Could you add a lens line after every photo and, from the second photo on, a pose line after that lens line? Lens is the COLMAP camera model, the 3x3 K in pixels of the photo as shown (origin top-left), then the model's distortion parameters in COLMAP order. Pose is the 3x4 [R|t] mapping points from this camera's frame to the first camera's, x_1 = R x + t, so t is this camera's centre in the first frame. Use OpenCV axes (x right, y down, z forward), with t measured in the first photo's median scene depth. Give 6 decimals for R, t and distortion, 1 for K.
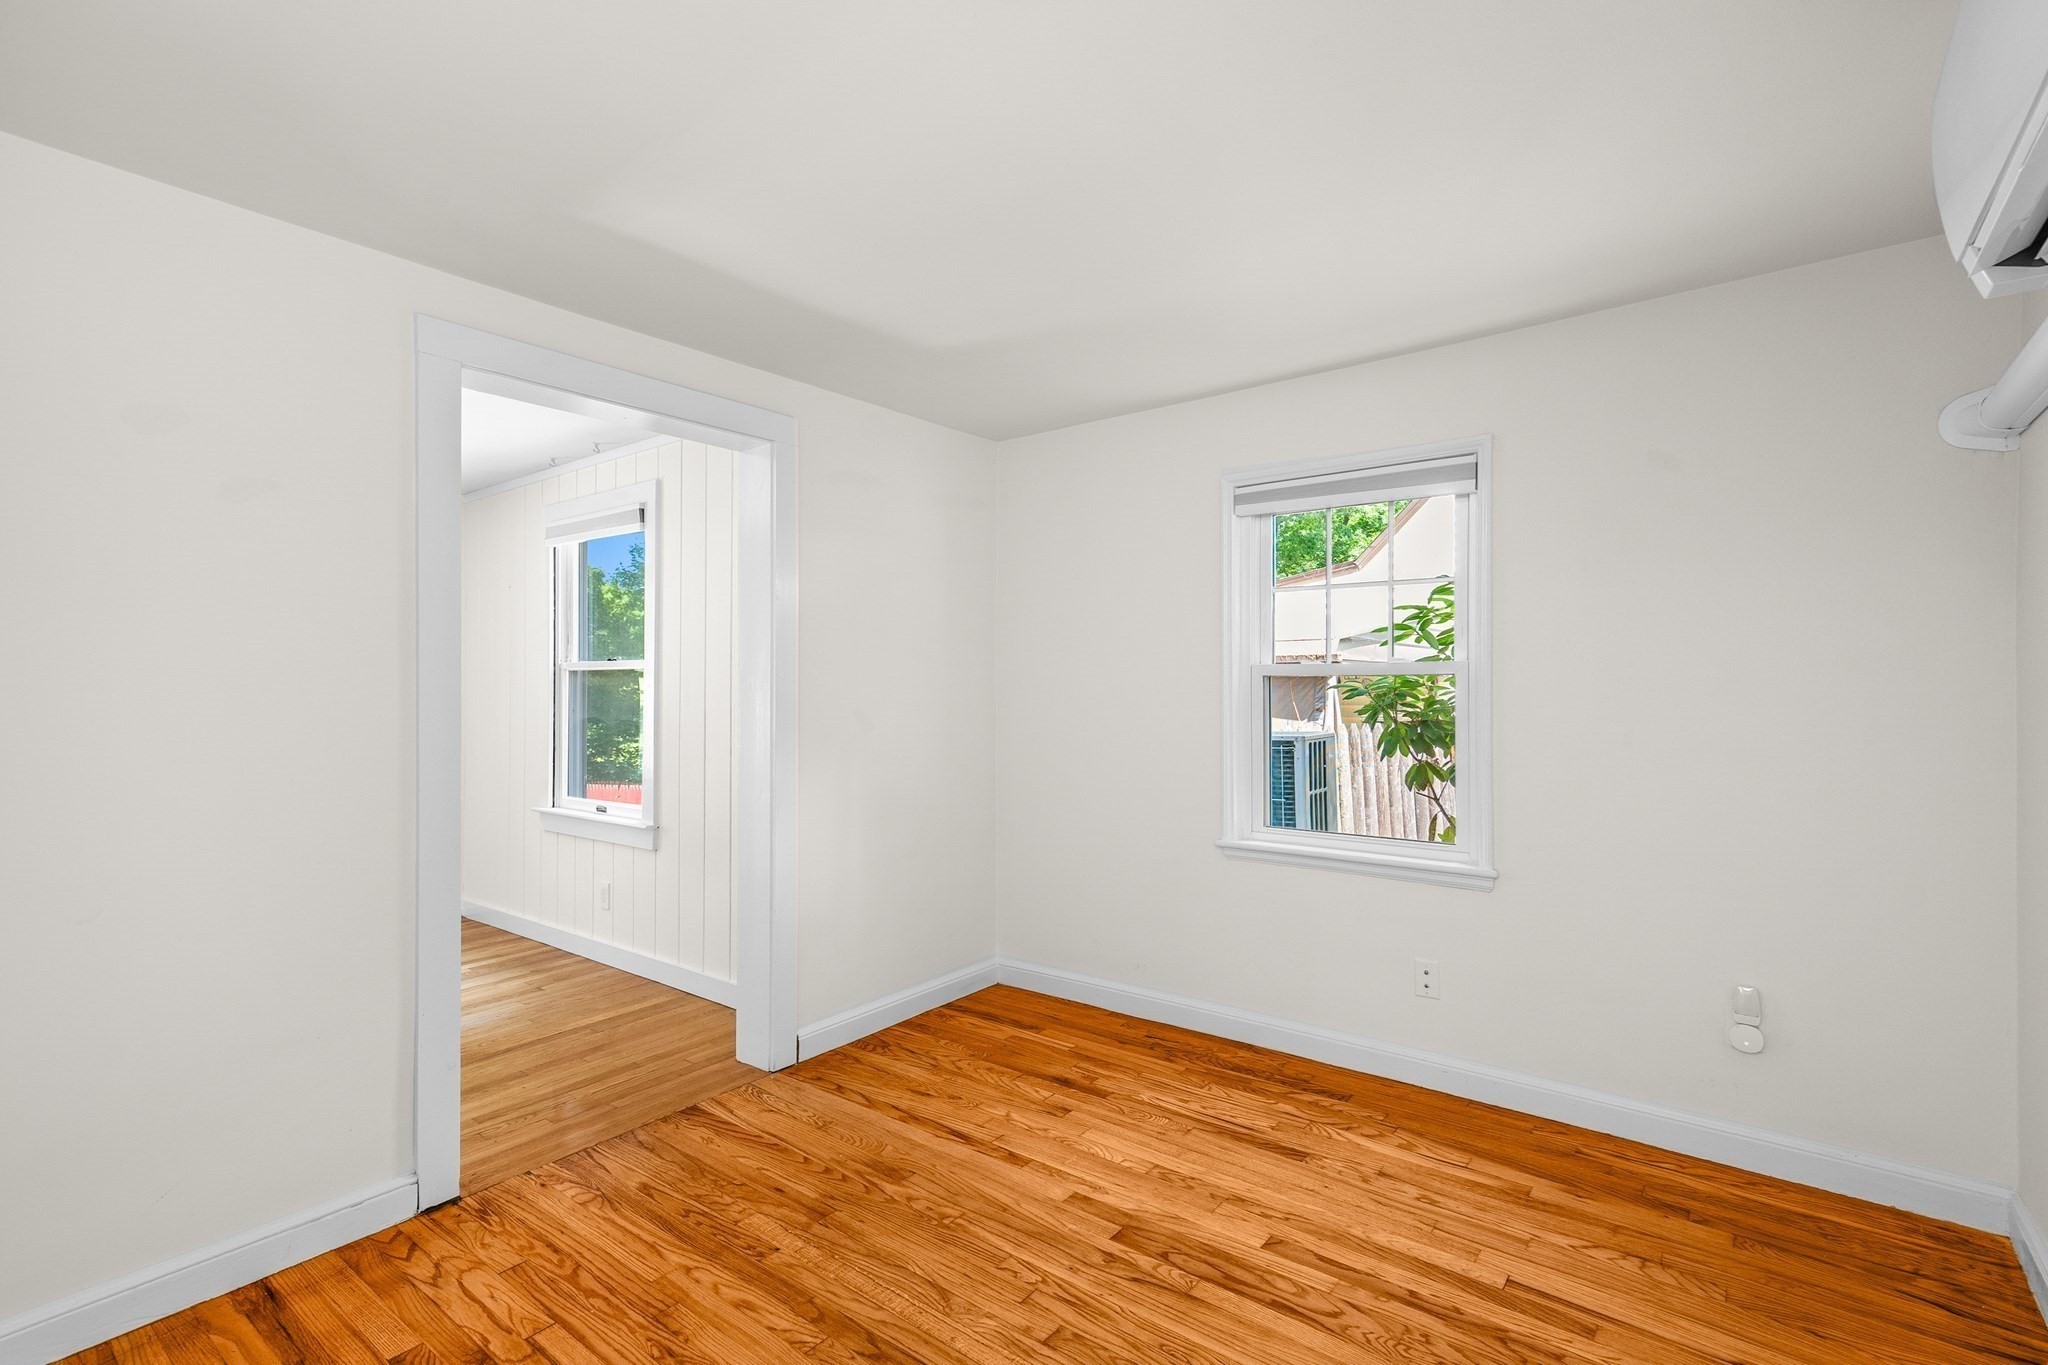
lens RADIAL K [[924.4, 0, 1018.3], [0, 924.4, 687.9], [0, 0, 1]] dist [0.024381, 0.000550]
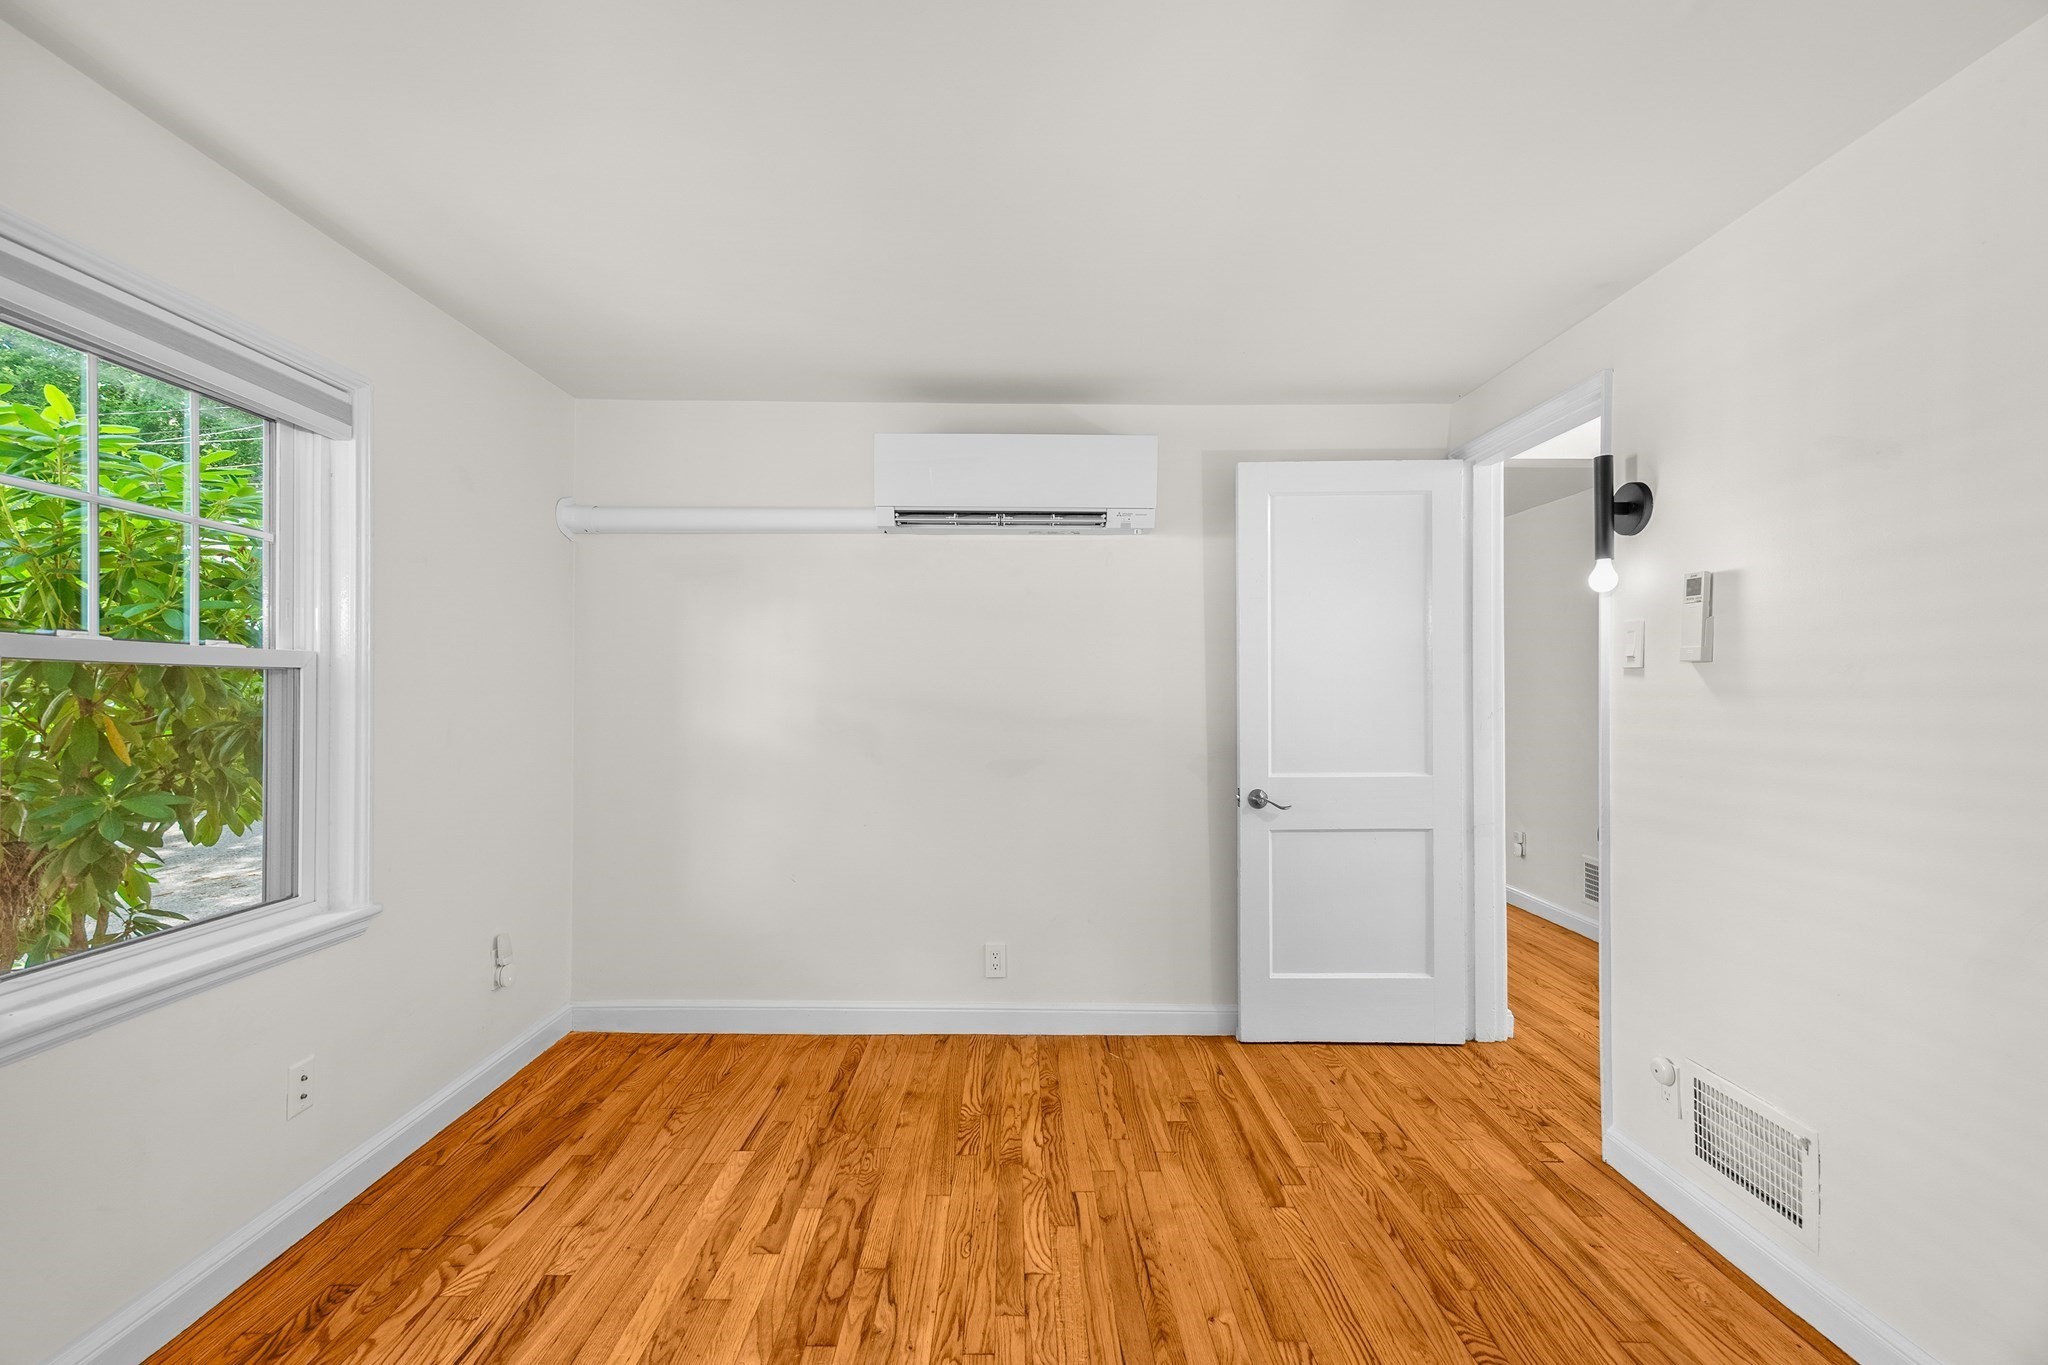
lens RADIAL K [[924.4, 0, 1018.3], [0, 924.4, 687.9], [0, 0, 1]] dist [0.024381, 0.000550]
pose [[-0.617781, 0.005124, 0.786333, -0.669392], [0.001205, 0.999984, -0.005569, 0.010079], [-0.786349, -0.002493, -0.617777, 1.406026]]
